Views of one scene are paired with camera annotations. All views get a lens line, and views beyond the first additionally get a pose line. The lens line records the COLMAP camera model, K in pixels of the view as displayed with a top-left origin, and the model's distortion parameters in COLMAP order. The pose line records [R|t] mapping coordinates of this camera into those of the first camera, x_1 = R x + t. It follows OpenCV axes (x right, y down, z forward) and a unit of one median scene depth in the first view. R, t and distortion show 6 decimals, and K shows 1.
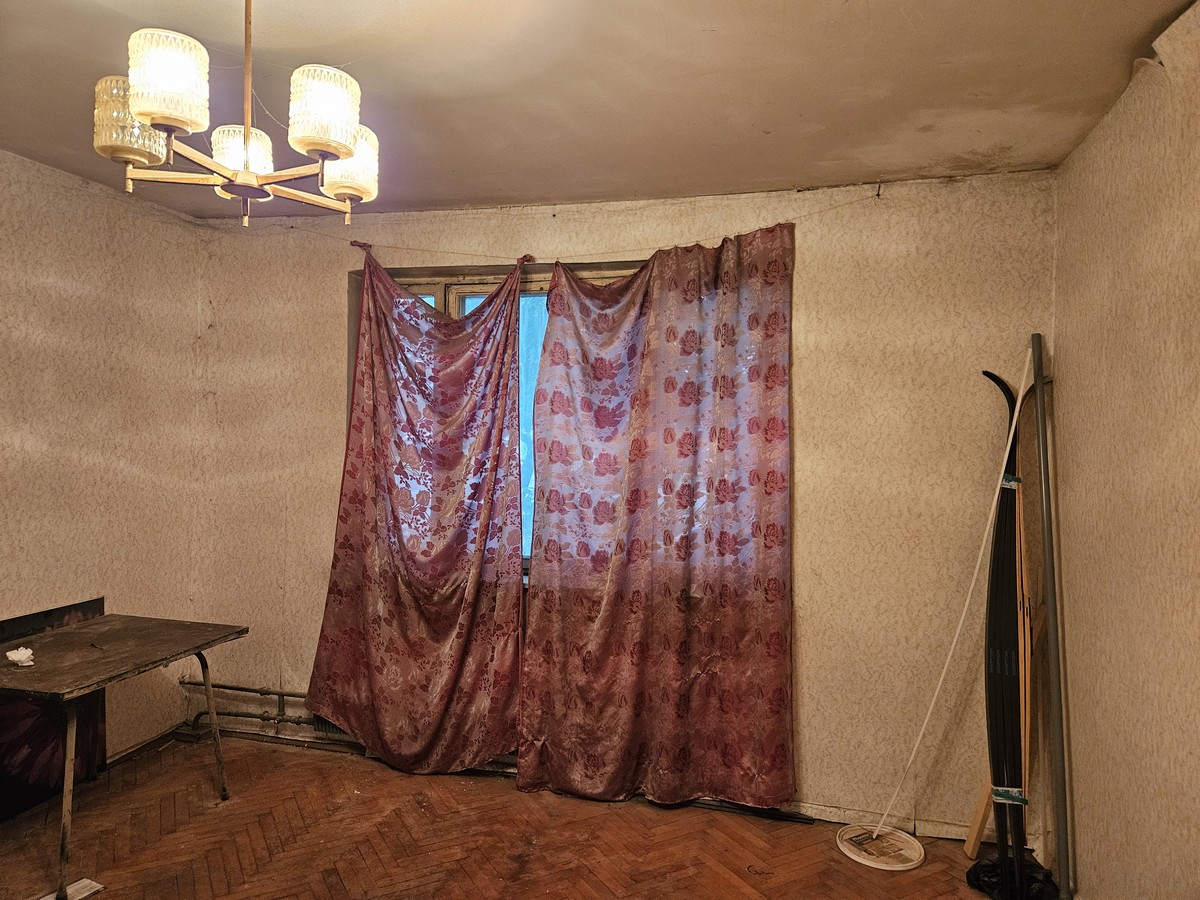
lens RADIAL K [[714.2, 0, 618.5], [0, 714.2, 451.4], [0, 0, 1]] dist [0.069198, -0.050865]
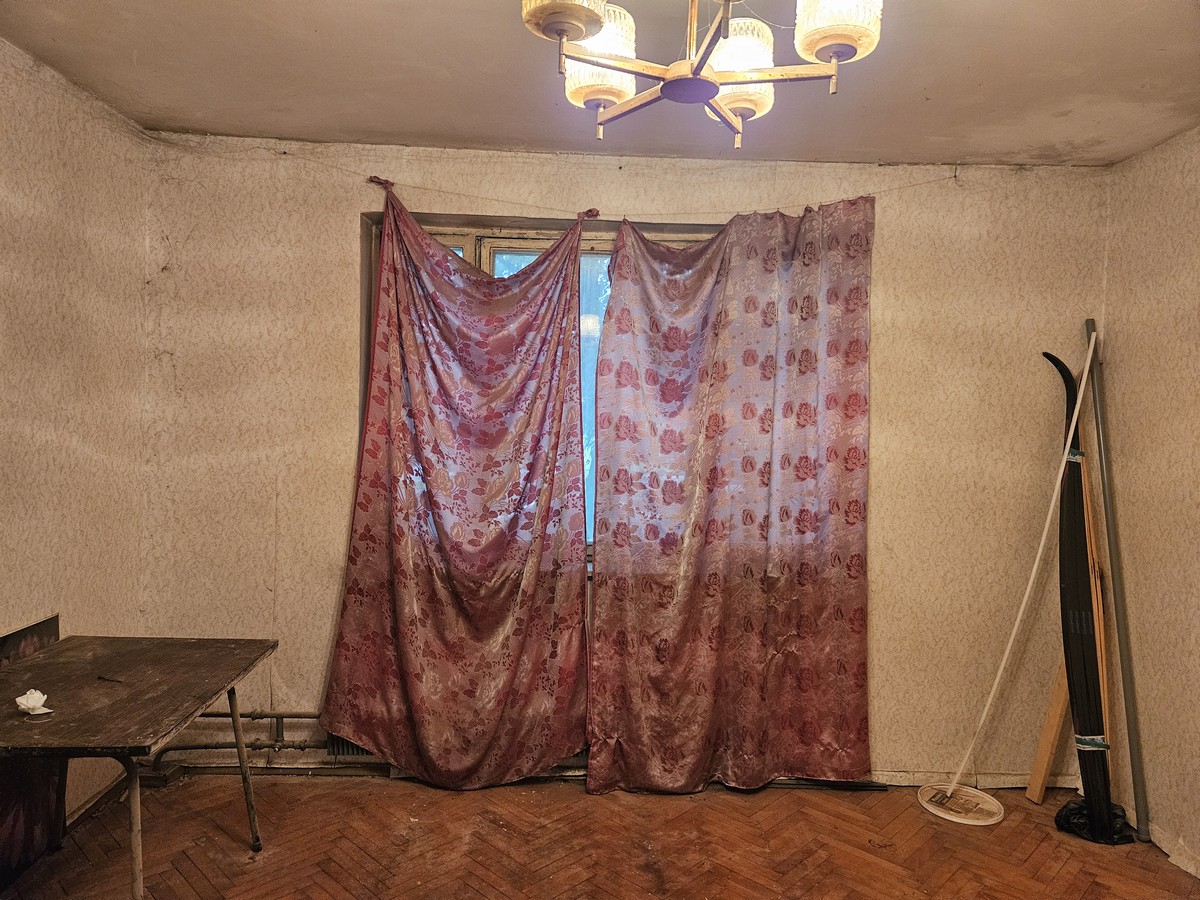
lens RADIAL K [[714.2, 0, 618.5], [0, 714.2, 451.4], [0, 0, 1]] dist [0.069198, -0.050865]
pose [[0.966245, -0.006082, 0.257553, -0.334875], [-0.001799, 0.999538, 0.030351, 0.003127], [-0.257619, -0.029790, 0.965787, 0.110708]]
